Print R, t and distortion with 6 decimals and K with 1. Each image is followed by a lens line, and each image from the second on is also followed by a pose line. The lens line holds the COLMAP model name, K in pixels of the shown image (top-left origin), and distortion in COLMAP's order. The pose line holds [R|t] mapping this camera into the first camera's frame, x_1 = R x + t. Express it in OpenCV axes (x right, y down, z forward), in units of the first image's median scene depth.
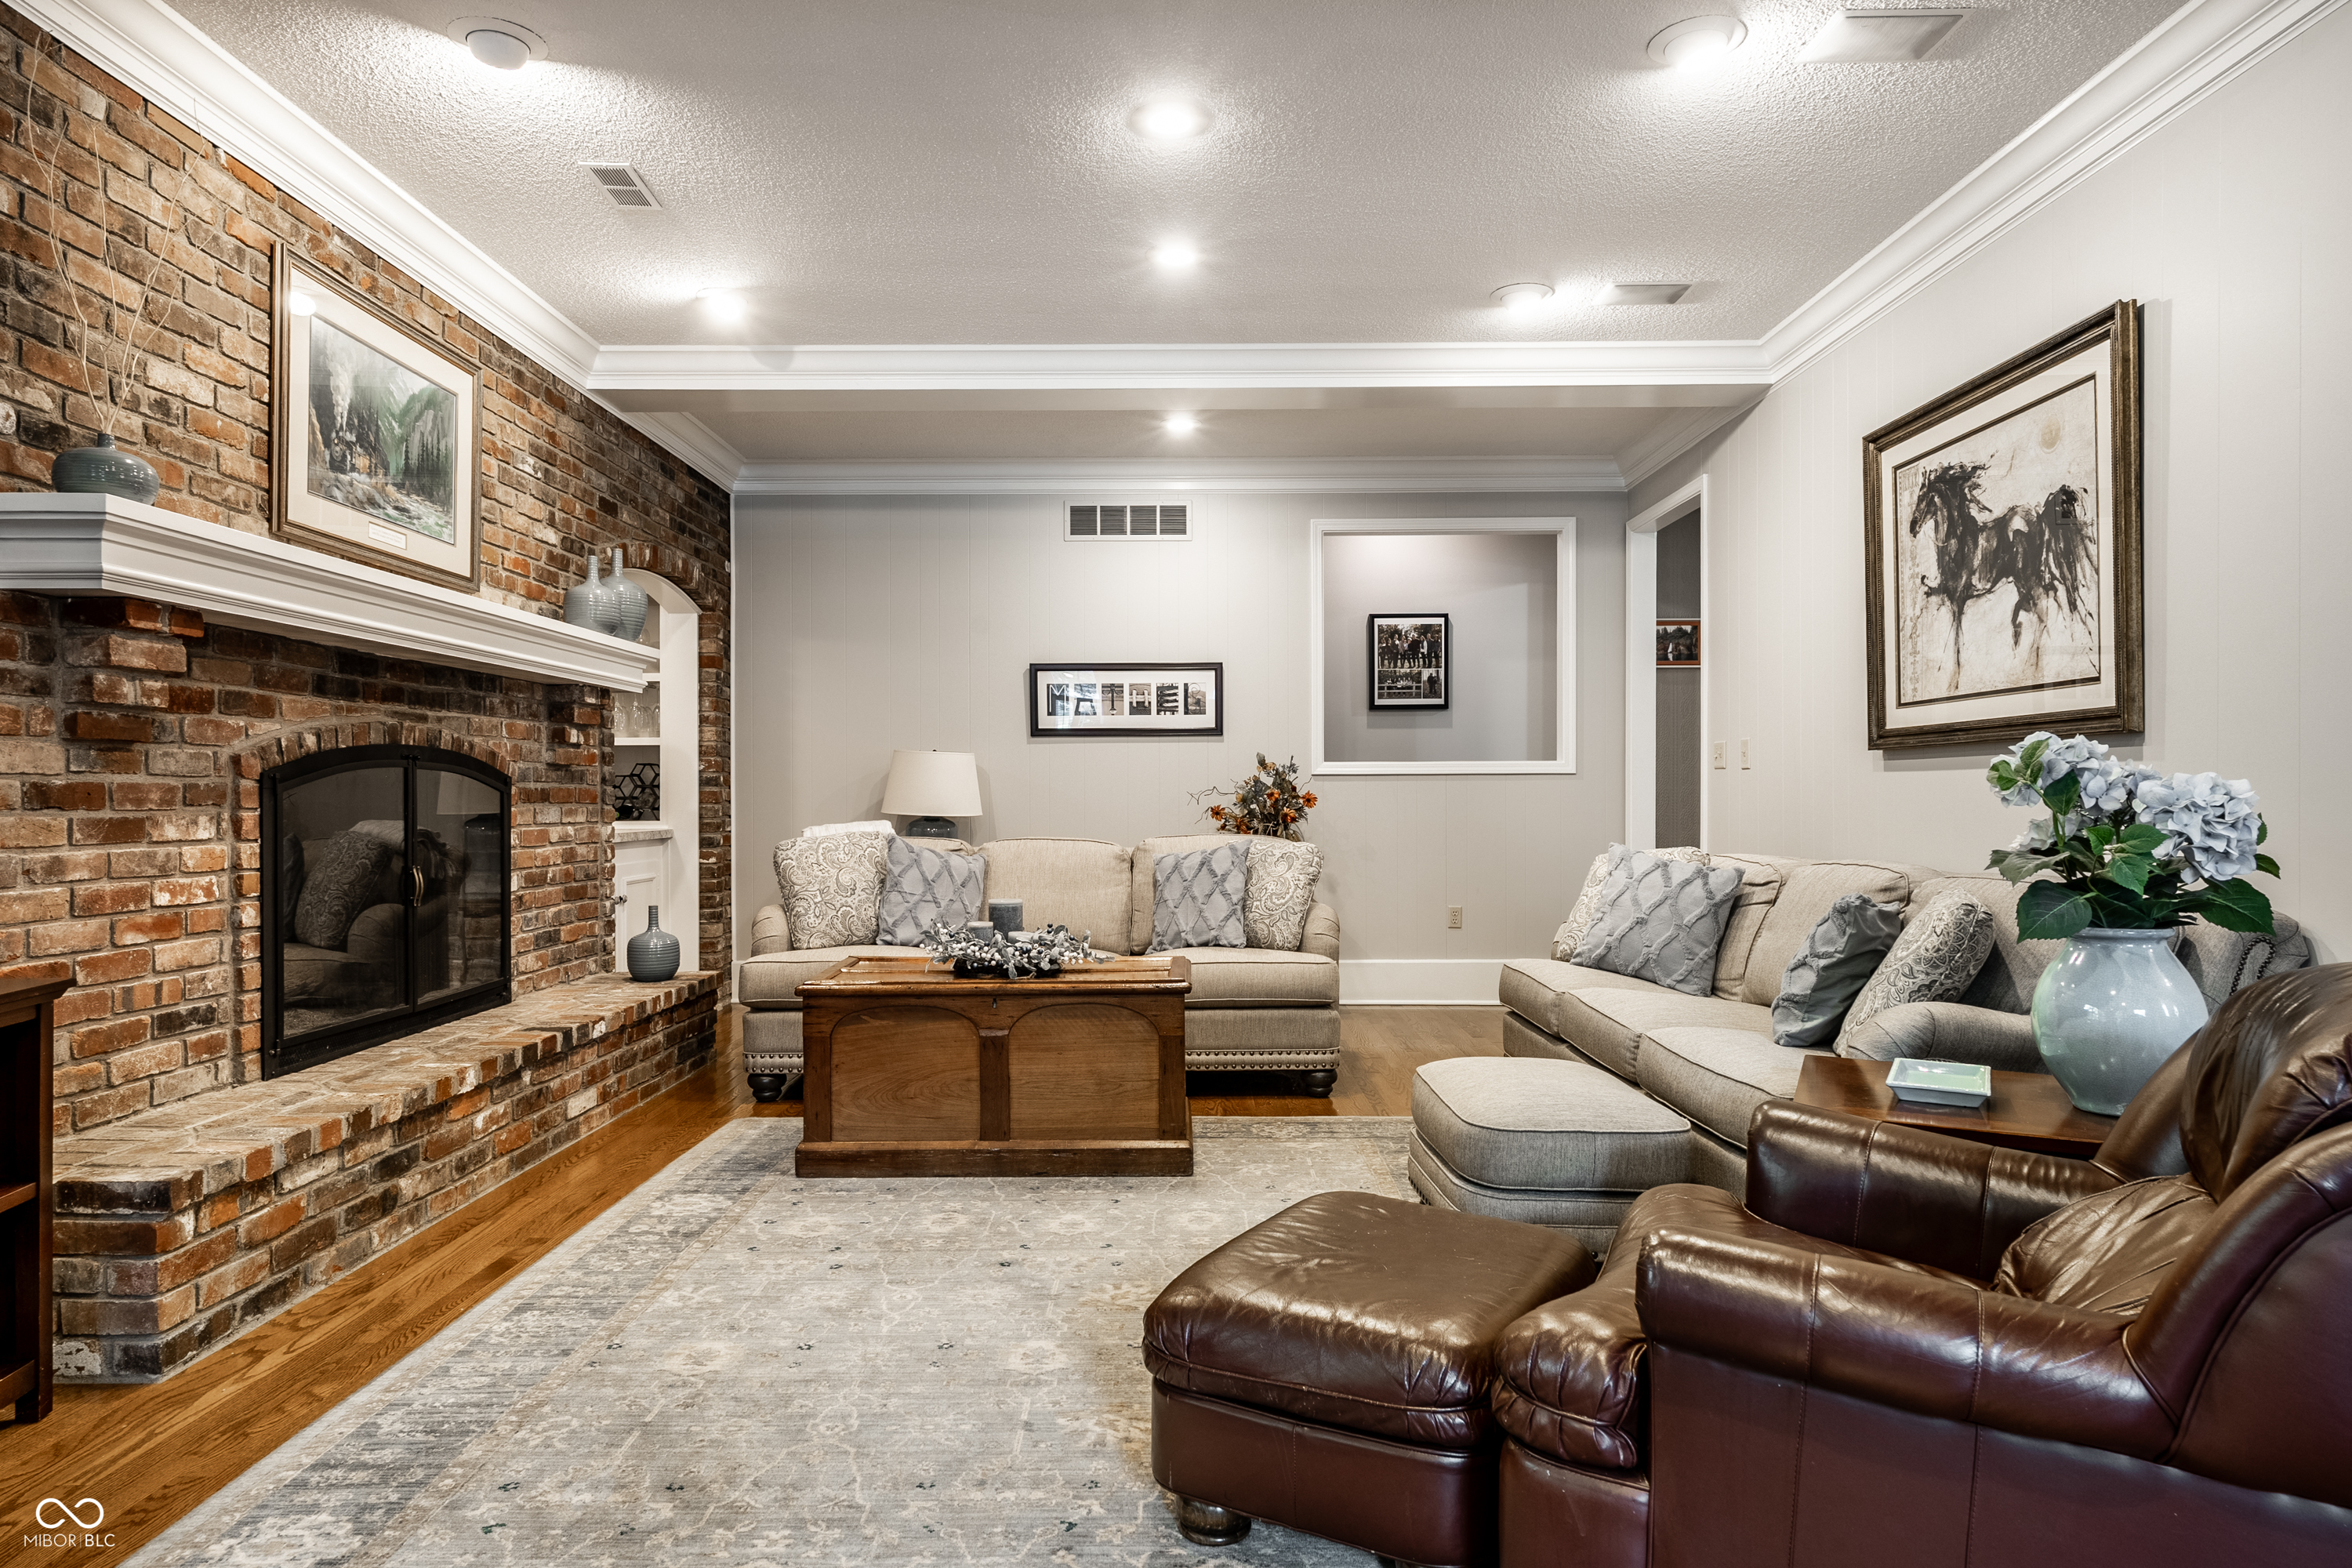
lens RADIAL K [[1384.8, 0, 1164.9], [0, 1384.8, 796.6], [0, 0, 1]] dist [0.000104, -0.000958]
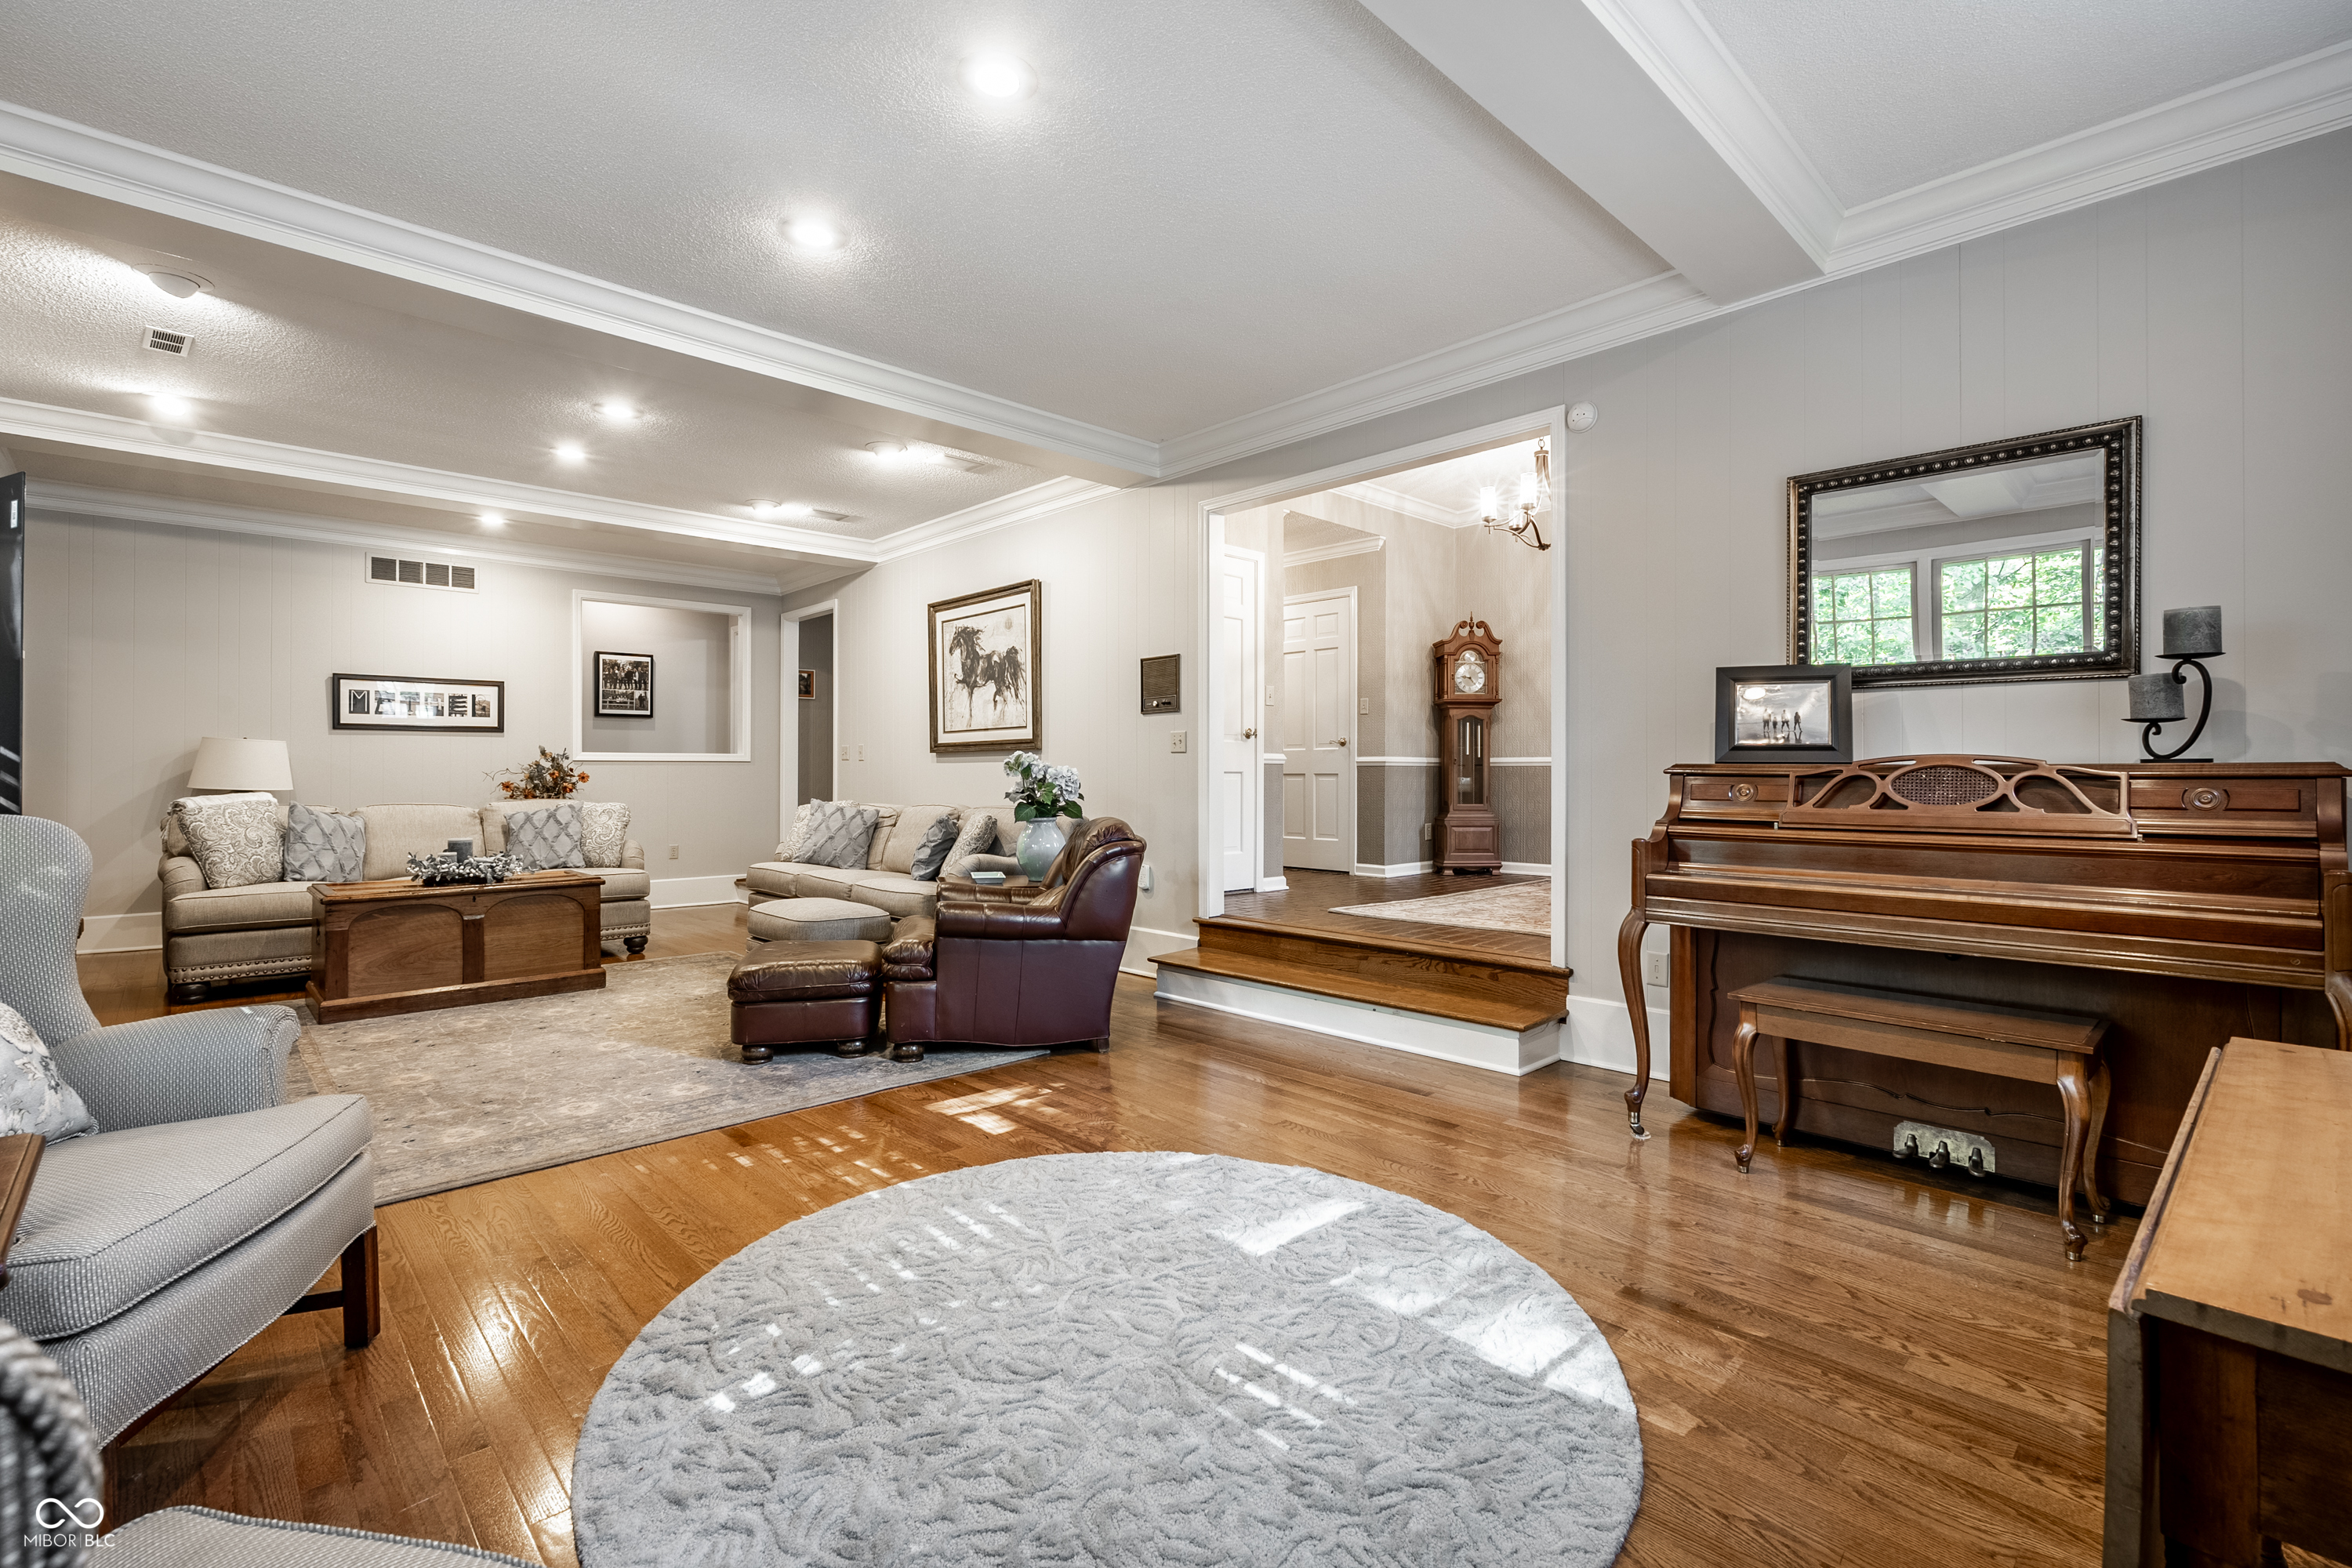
lens RADIAL K [[1045.6, 0, 1183.2], [0, 1045.6, 784.0], [0, 0, 1]] dist [-0.007871, 0.001428]
pose [[0.713231, -0.005110, 0.700910, -0.400986], [0.000816, 0.999979, 0.006459, 0.004911], [-0.700929, -0.004034, 0.713220, -0.488593]]
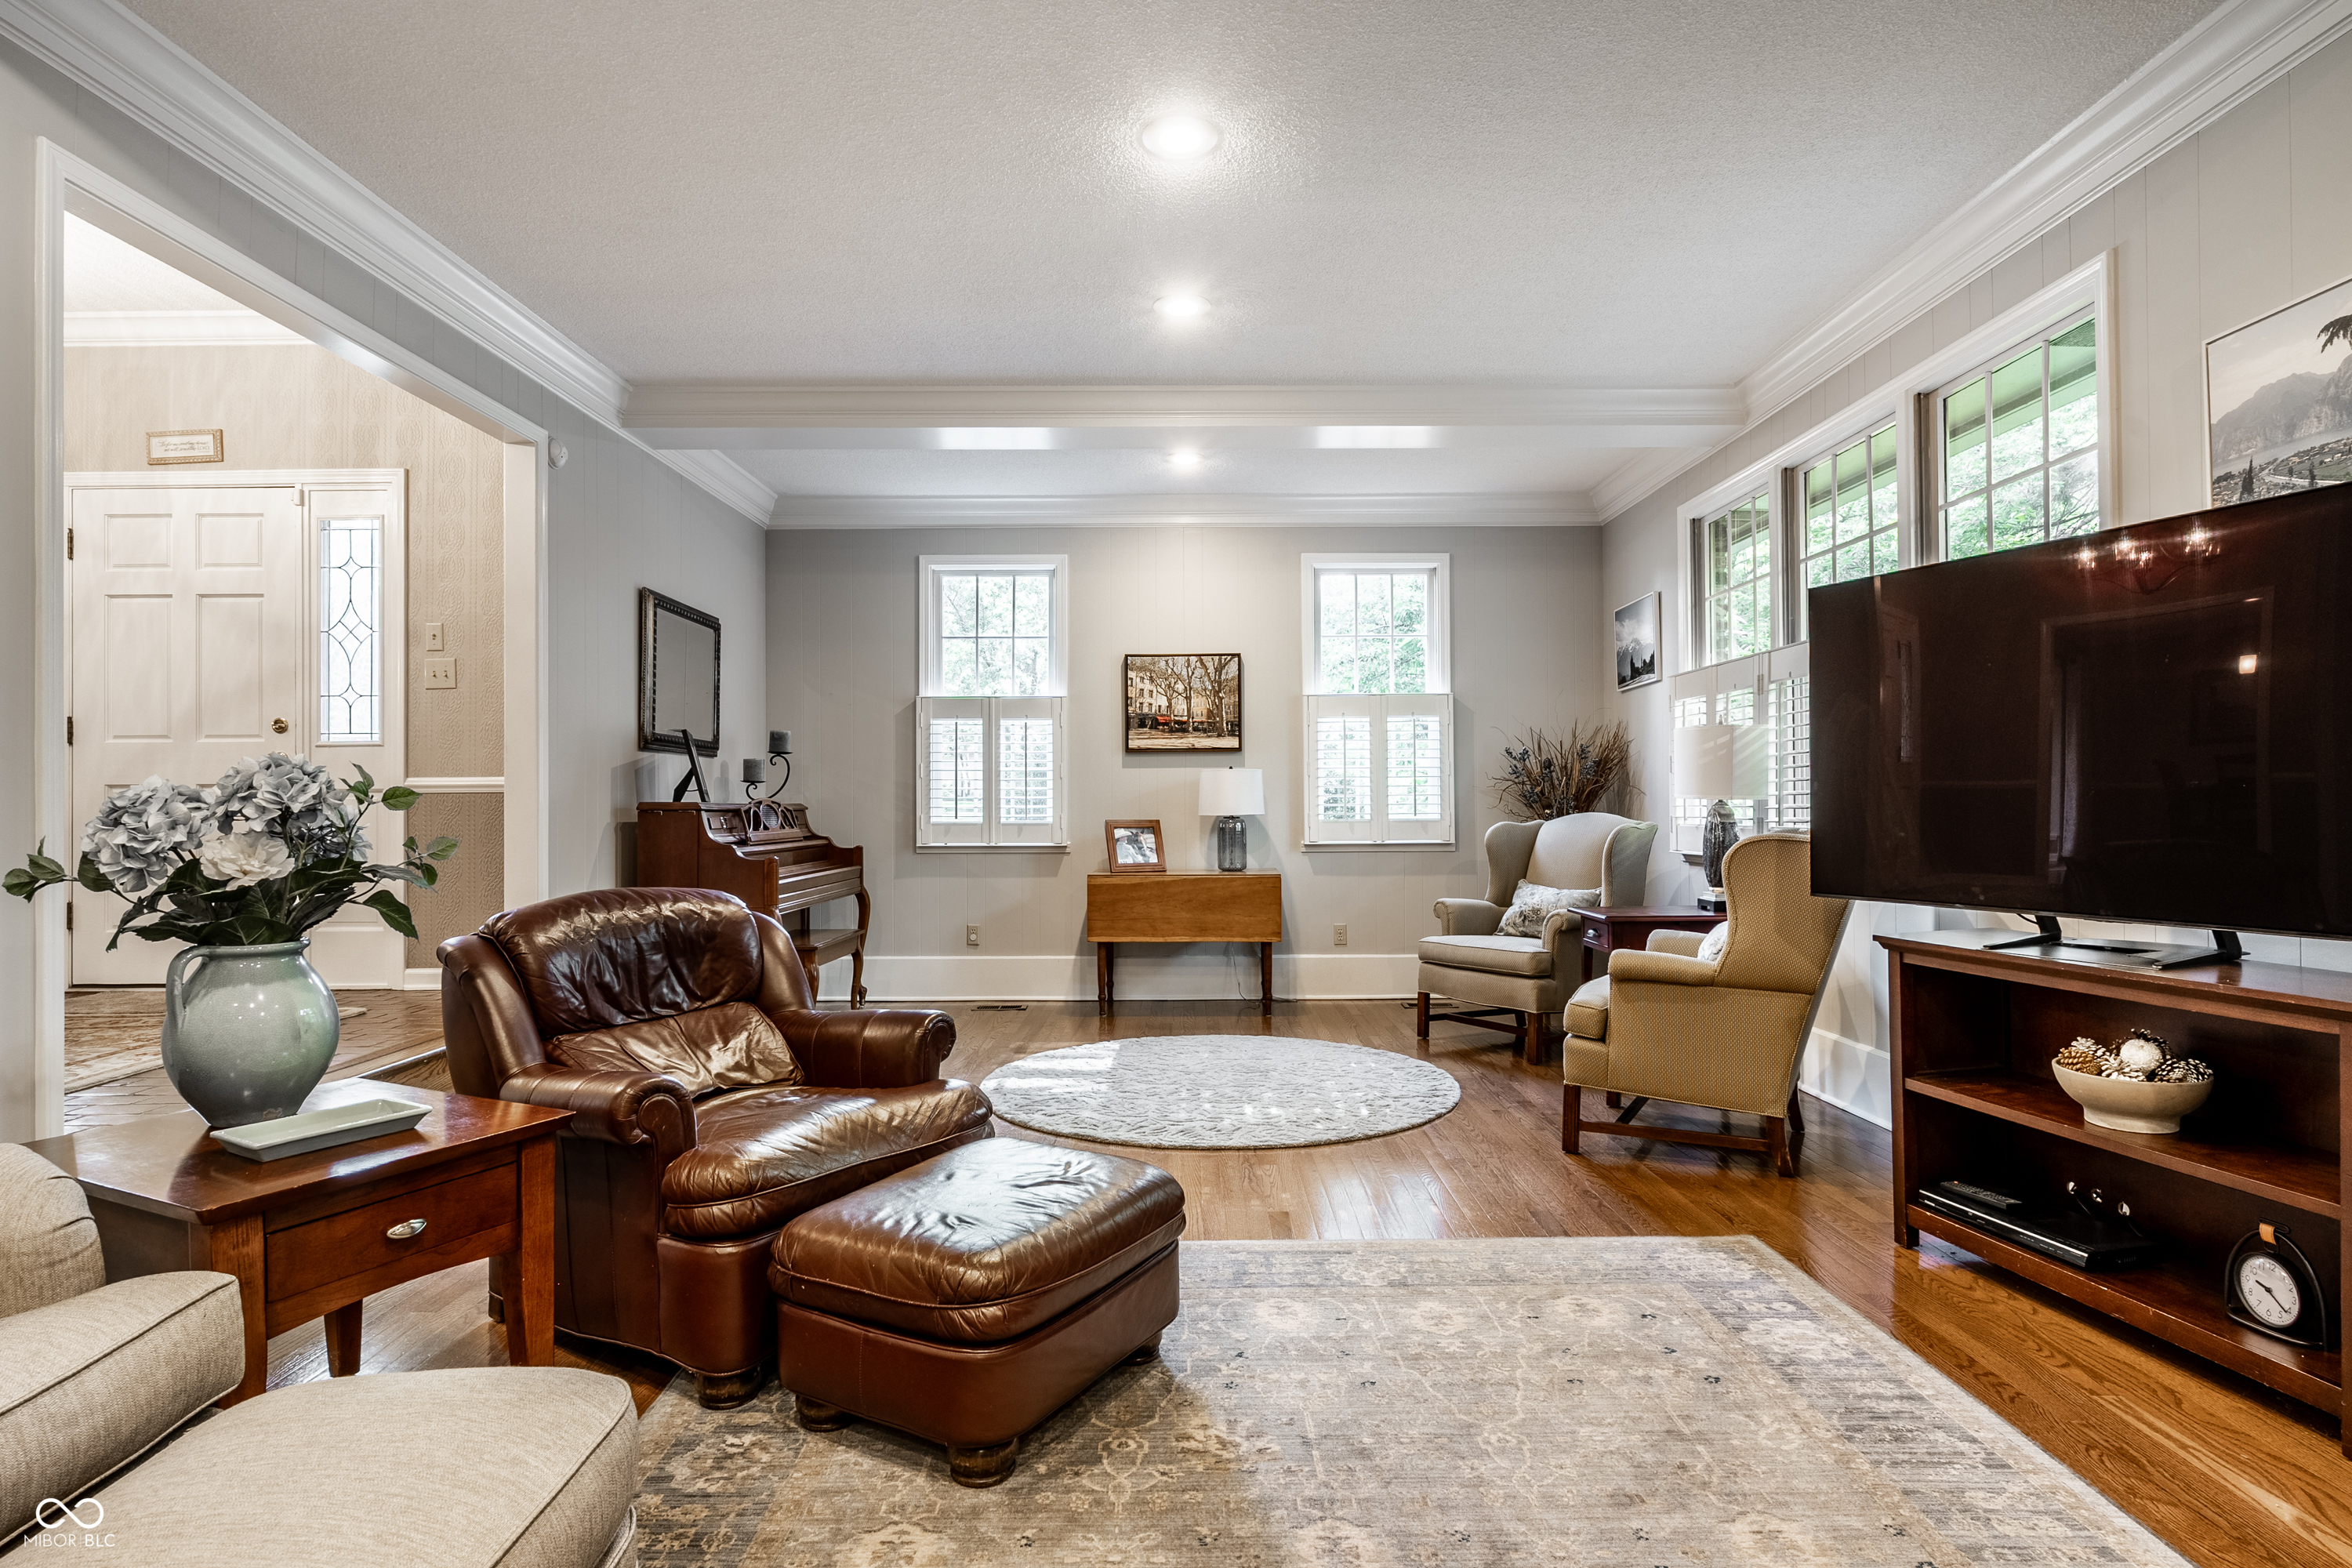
lens RADIAL K [[1199.9, 0, 1185.5], [0, 1199.9, 791.8], [0, 0, 1]] dist [0.000209, -0.000857]
pose [[-0.999925, 0.006048, -0.010671, -0.003829], [0.006114, 0.999962, -0.006201, -0.005330], [0.010633, -0.006266, -0.999924, 1.171944]]
